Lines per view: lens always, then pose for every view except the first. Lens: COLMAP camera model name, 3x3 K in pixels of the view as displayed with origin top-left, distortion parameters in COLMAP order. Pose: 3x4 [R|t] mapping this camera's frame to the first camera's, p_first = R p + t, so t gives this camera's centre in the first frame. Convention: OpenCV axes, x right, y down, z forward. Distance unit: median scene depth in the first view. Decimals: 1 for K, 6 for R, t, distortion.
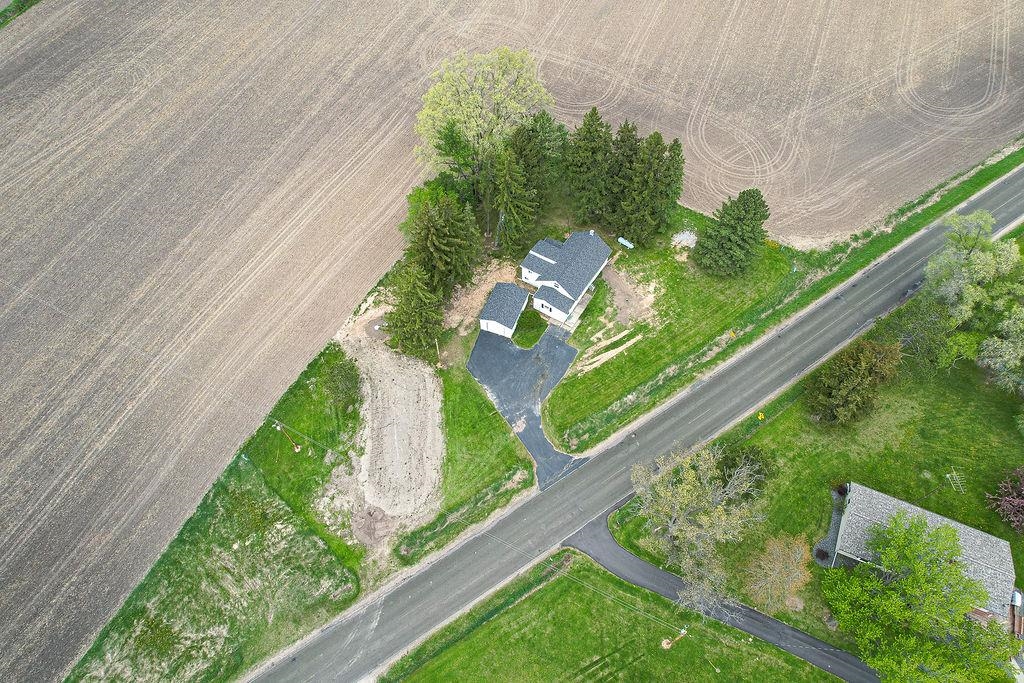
lens RADIAL K [[642.7, 0, 512.0], [0, 642.7, 341.5], [0, 0, 1]] dist [-0.059131, 0.045652]
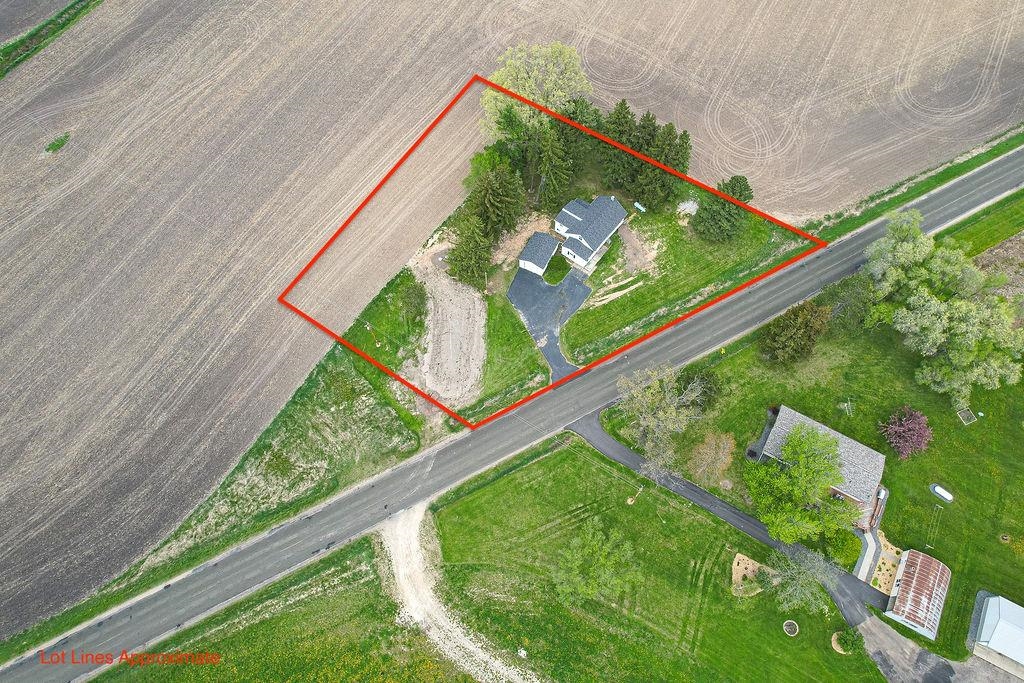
lens RADIAL K [[642.7, 0, 512.0], [0, 642.7, 341.5], [0, 0, 1]] dist [-0.059131, 0.045652]
pose [[0.995150, 0.088529, -0.042881, 0.005652], [-0.083090, 0.989851, 0.115287, -0.018670], [0.052652, -0.111165, 0.992406, -0.315623]]
